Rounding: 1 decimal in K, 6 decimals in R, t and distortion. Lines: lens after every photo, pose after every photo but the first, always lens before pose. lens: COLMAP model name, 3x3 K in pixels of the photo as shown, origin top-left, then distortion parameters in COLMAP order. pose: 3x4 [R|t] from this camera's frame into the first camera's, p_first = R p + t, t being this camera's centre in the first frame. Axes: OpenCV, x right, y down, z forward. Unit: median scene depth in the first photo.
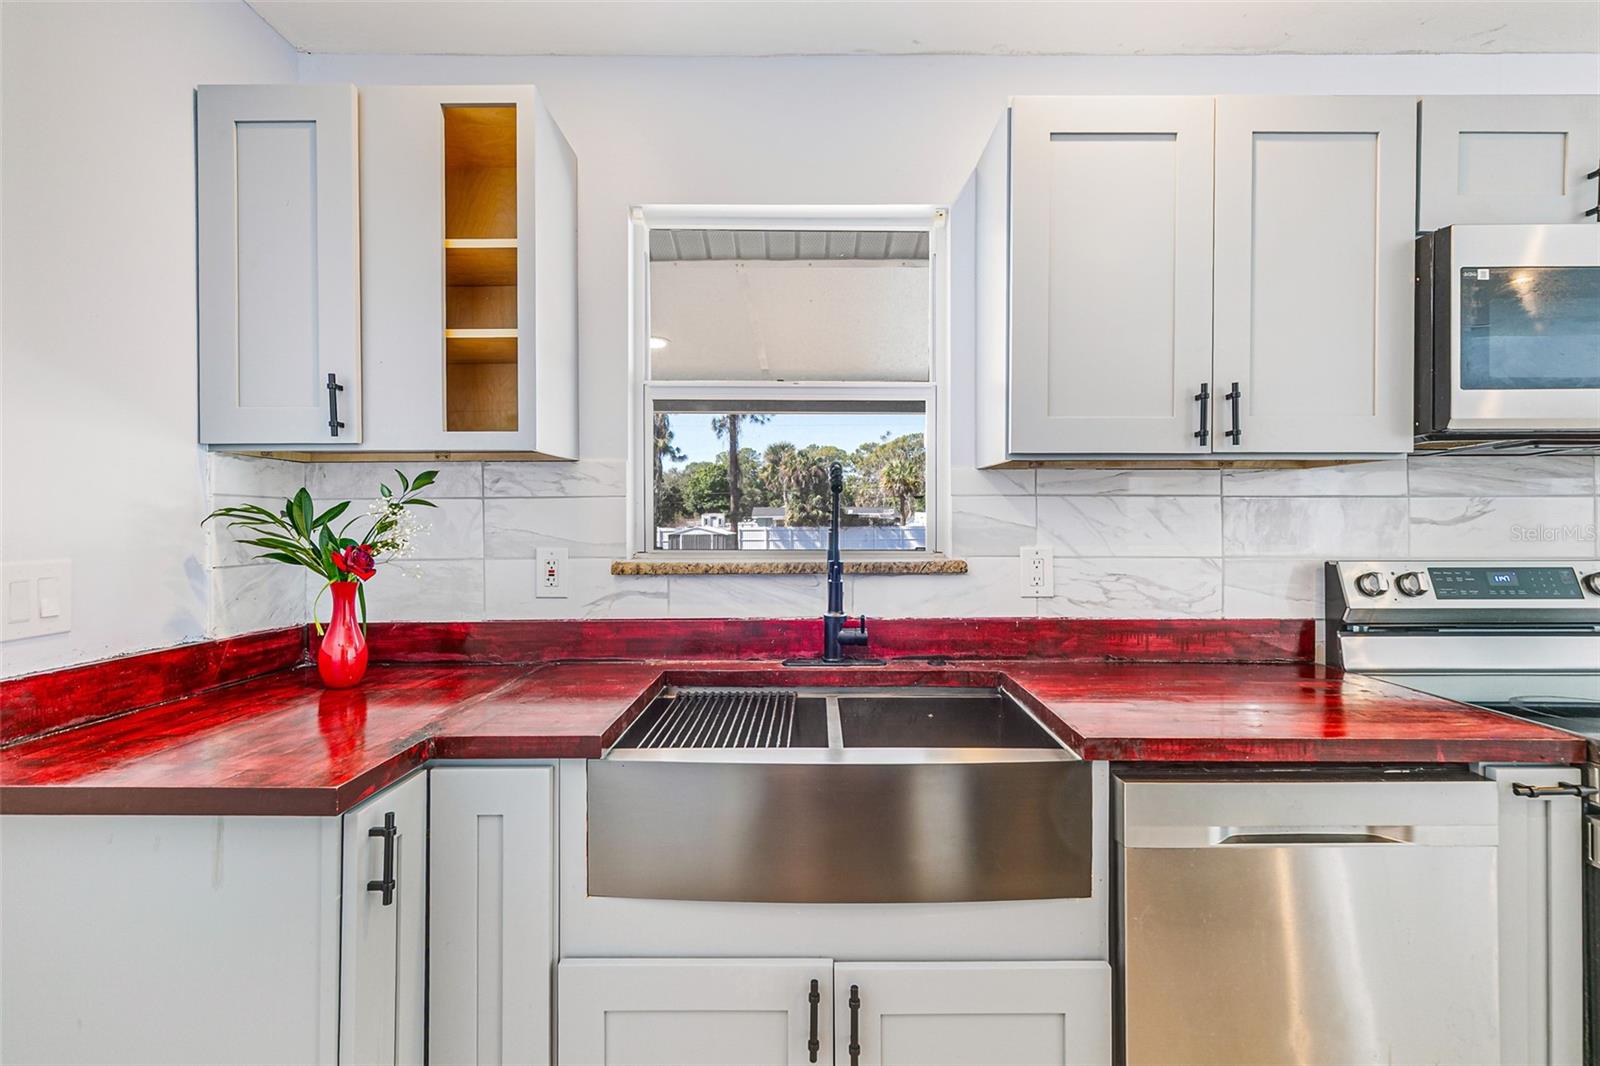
lens RADIAL K [[743.3, 0, 806.1], [0, 743.3, 528.9], [0, 0, 1]] dist [0.007398, 0.000330]
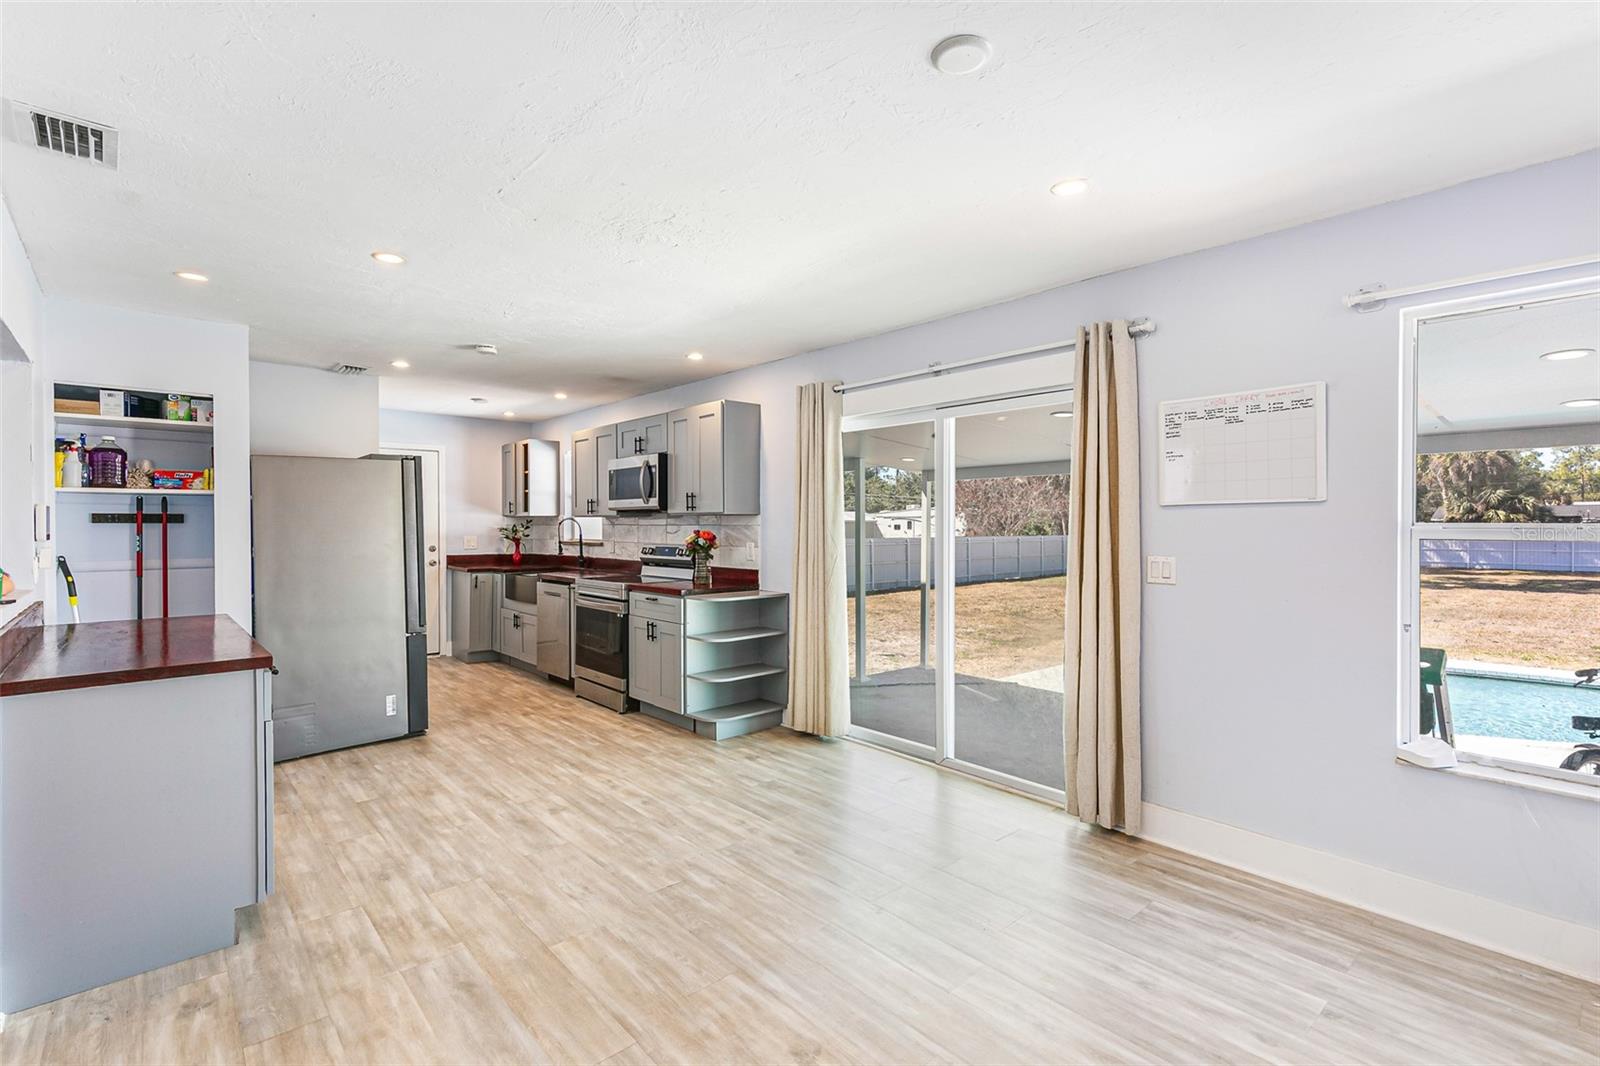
lens RADIAL K [[741.0, 0, 801.2], [0, 741.0, 524.7], [0, 0, 1]] dist [0.007805, 0.000068]
pose [[0.664057, 0.000484, -0.747682, 3.606911], [-0.007523, 0.999953, -0.006035, -0.030135], [0.747644, 0.009632, 0.664030, -0.698844]]
